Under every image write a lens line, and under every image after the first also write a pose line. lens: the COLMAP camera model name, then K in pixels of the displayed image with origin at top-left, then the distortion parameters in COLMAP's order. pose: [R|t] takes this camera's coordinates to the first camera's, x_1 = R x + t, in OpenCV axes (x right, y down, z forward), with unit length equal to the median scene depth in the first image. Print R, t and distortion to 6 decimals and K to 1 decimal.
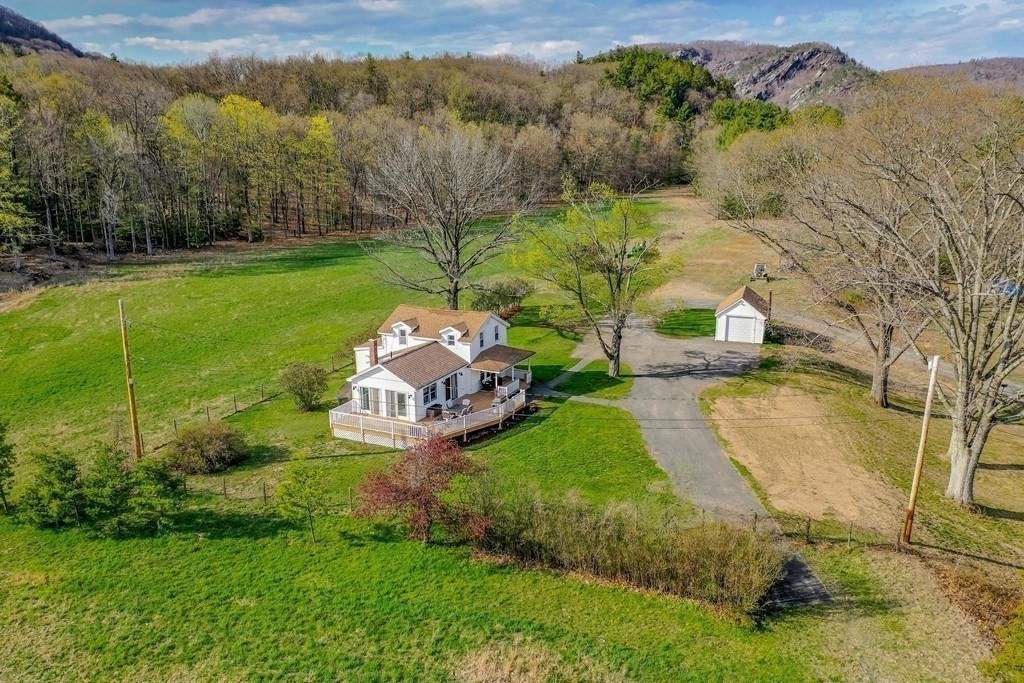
lens RADIAL K [[800.3, 0, 512.0], [0, 800.3, 341.5], [0, 0, 1]] dist [-0.004293, -0.005601]
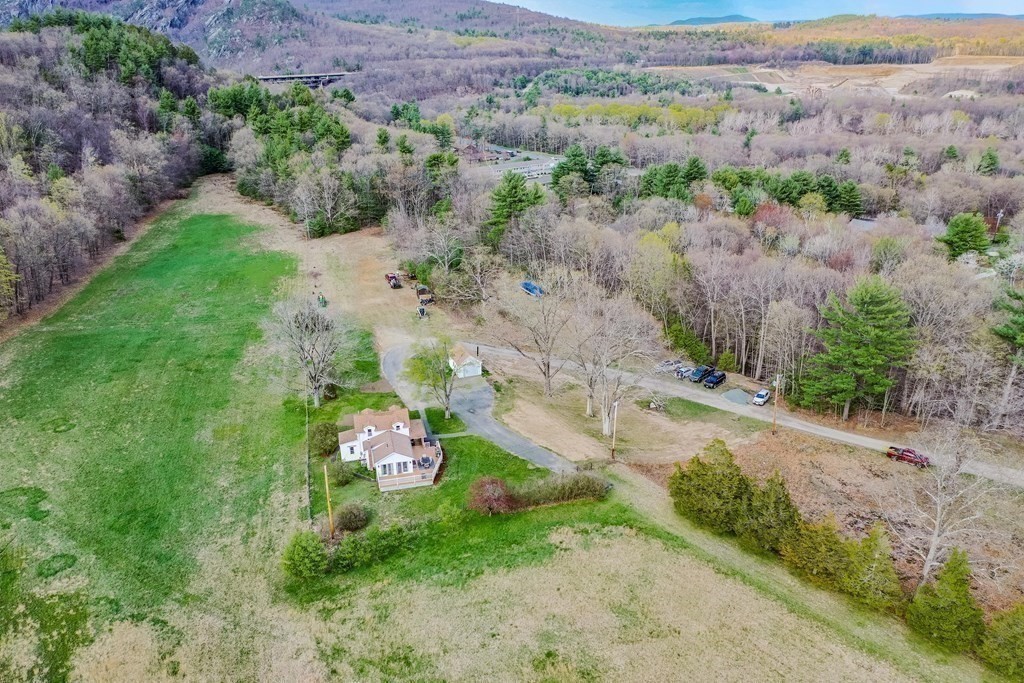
lens RADIAL K [[800.3, 0, 512.0], [0, 800.3, 341.5], [0, 0, 1]] dist [-0.004293, -0.005601]
pose [[0.770382, -0.236859, 0.591954, -1.005890], [0.171500, 0.971198, 0.165413, -0.502158], [-0.614084, -0.025912, 0.788815, -0.781013]]
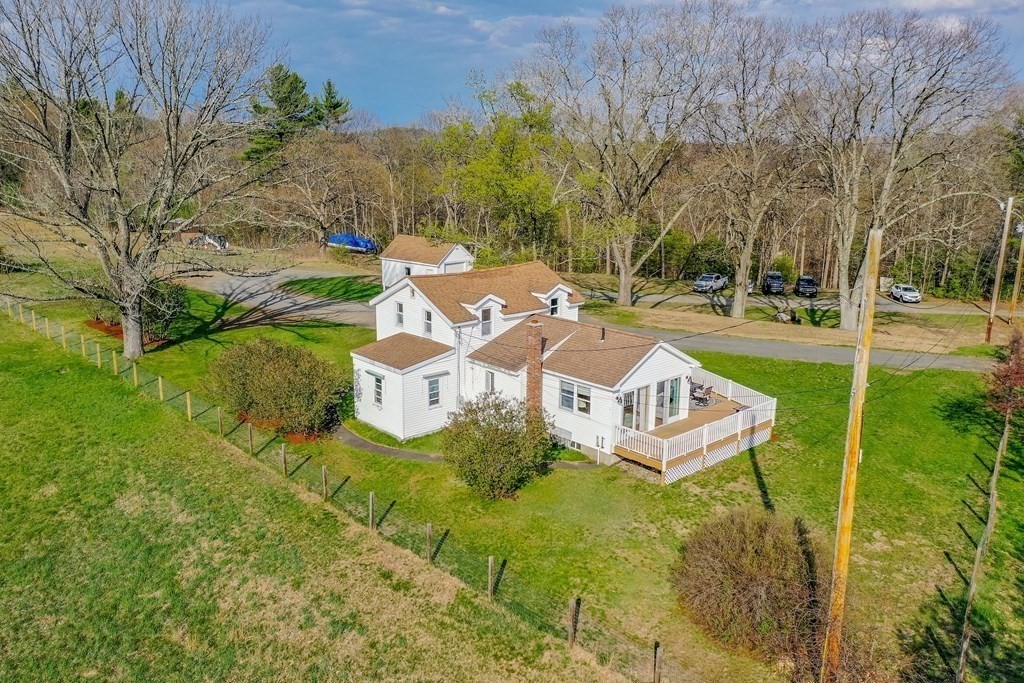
lens RADIAL K [[823.5, 0, 512.0], [0, 823.5, 341.5], [0, 0, 1]] dist [-0.000019, -0.006188]
pose [[0.345030, -0.198212, 0.917424, -0.686426], [0.211508, 0.968725, 0.129751, -0.065829], [-0.914450, 0.149275, 0.376163, 0.788206]]
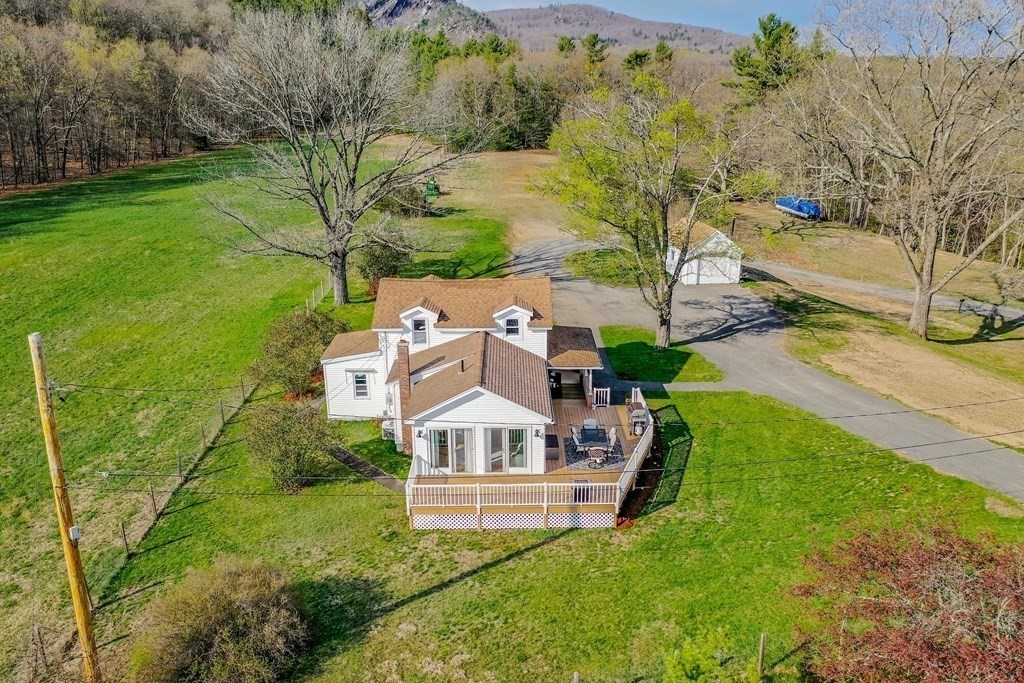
lens RADIAL K [[823.5, 0, 512.0], [0, 823.5, 341.5], [0, 0, 1]] dist [-0.000019, -0.006188]
pose [[0.893386, -0.134413, 0.428713, -0.350221], [0.108901, 0.990529, 0.083621, -0.043528], [-0.435893, -0.028019, 0.899562, 0.424921]]
